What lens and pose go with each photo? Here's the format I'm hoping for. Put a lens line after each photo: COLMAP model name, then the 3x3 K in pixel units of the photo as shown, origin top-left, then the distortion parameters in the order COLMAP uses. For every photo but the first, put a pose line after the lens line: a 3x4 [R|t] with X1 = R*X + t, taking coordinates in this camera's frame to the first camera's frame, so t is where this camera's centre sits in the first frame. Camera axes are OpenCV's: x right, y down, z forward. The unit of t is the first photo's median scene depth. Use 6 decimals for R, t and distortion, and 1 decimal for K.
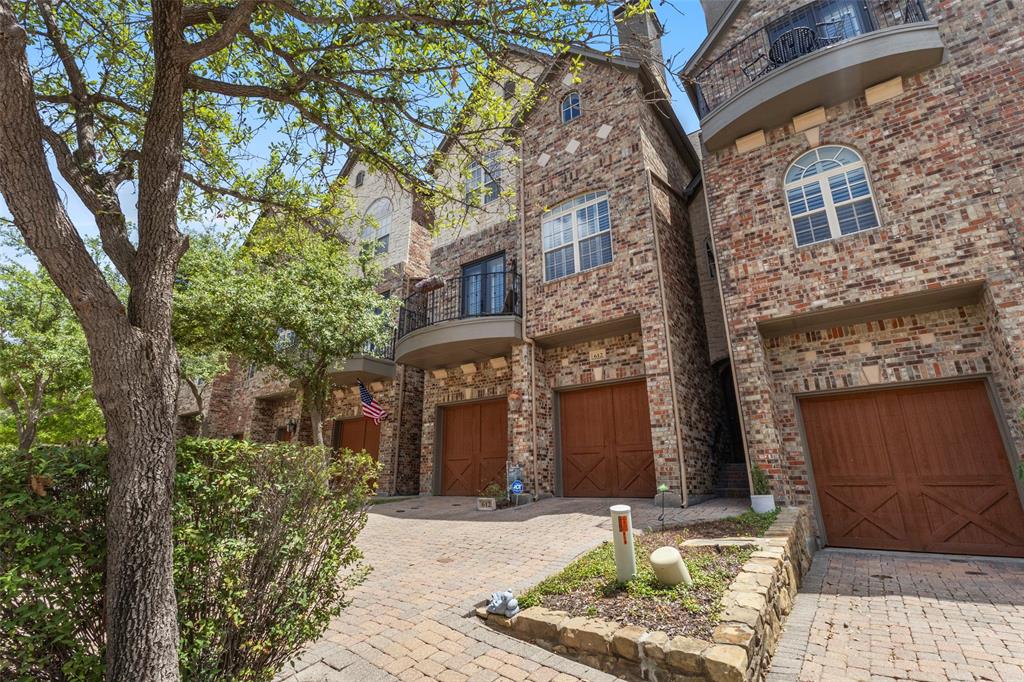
lens RADIAL K [[471.7, 0, 509.9], [0, 471.7, 338.7], [0, 0, 1]] dist [-0.002412, 0.000679]
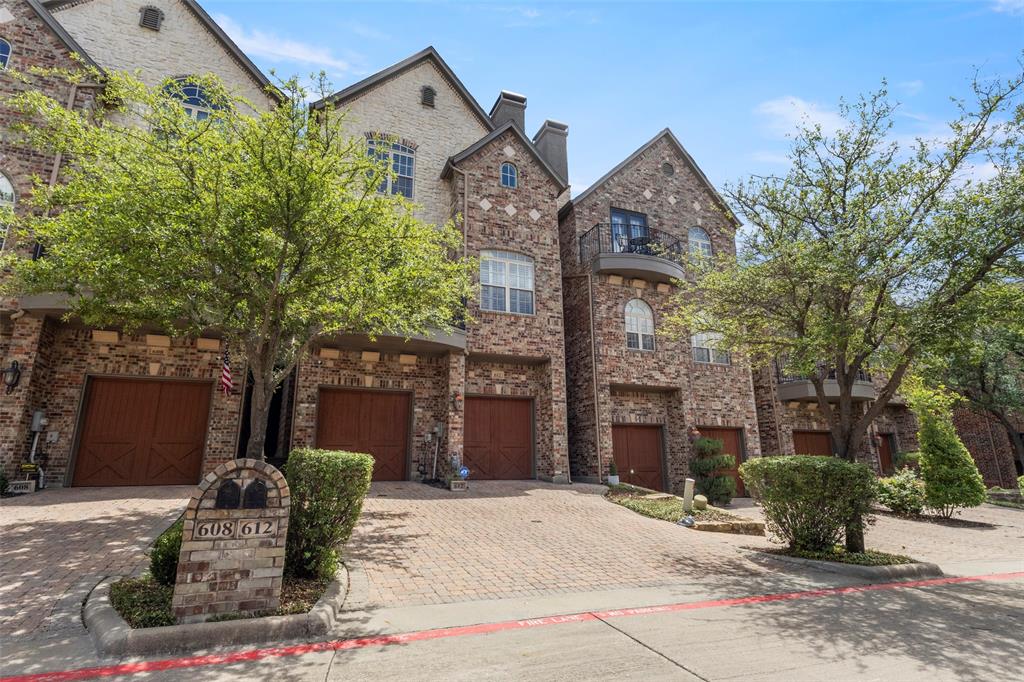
lens RADIAL K [[514.3, 0, 510.4], [0, 514.3, 340.6], [0, 0, 1]] dist [0.003242, 0.000369]
pose [[0.502168, 0.212353, 0.838292, -1.190369], [-0.255411, 0.962556, -0.090830, 0.074525], [-0.826192, -0.168498, 0.537602, 0.235339]]
